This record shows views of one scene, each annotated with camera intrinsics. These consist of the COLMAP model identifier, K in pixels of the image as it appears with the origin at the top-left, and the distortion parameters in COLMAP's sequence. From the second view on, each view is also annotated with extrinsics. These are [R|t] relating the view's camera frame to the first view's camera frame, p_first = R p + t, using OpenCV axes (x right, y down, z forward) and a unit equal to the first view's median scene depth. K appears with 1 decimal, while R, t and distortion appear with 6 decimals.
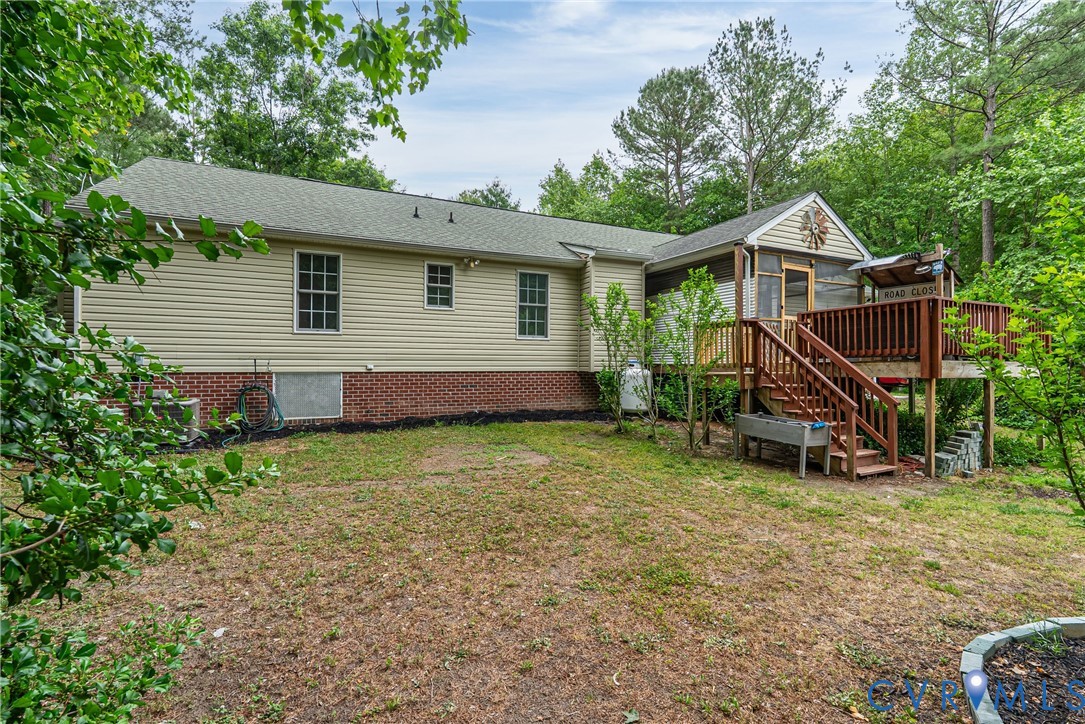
lens RADIAL K [[491.6, 0, 542.5], [0, 491.6, 362.0], [0, 0, 1]] dist [-0.001389, -0.000175]
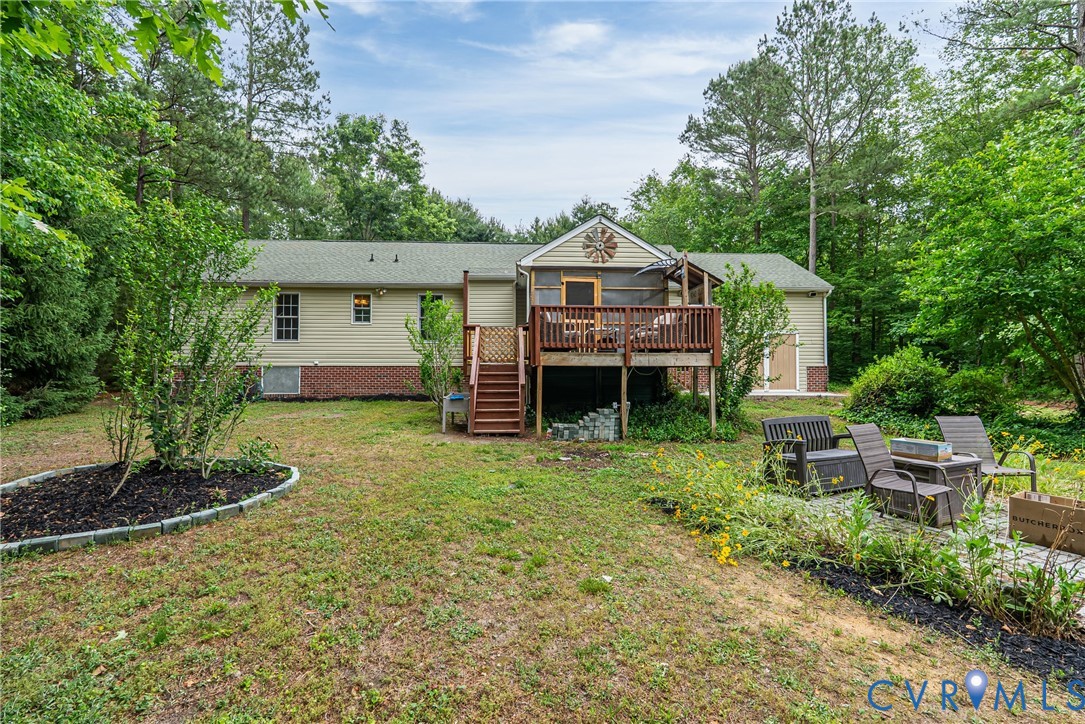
lens RADIAL K [[491.6, 0, 542.5], [0, 491.6, 362.0], [0, 0, 1]] dist [-0.001389, -0.000175]
pose [[0.919334, -0.006993, -0.393415, 0.899757], [0.003215, 0.999942, -0.010262, 0.025362], [0.393464, 0.008169, 0.919304, -0.160838]]
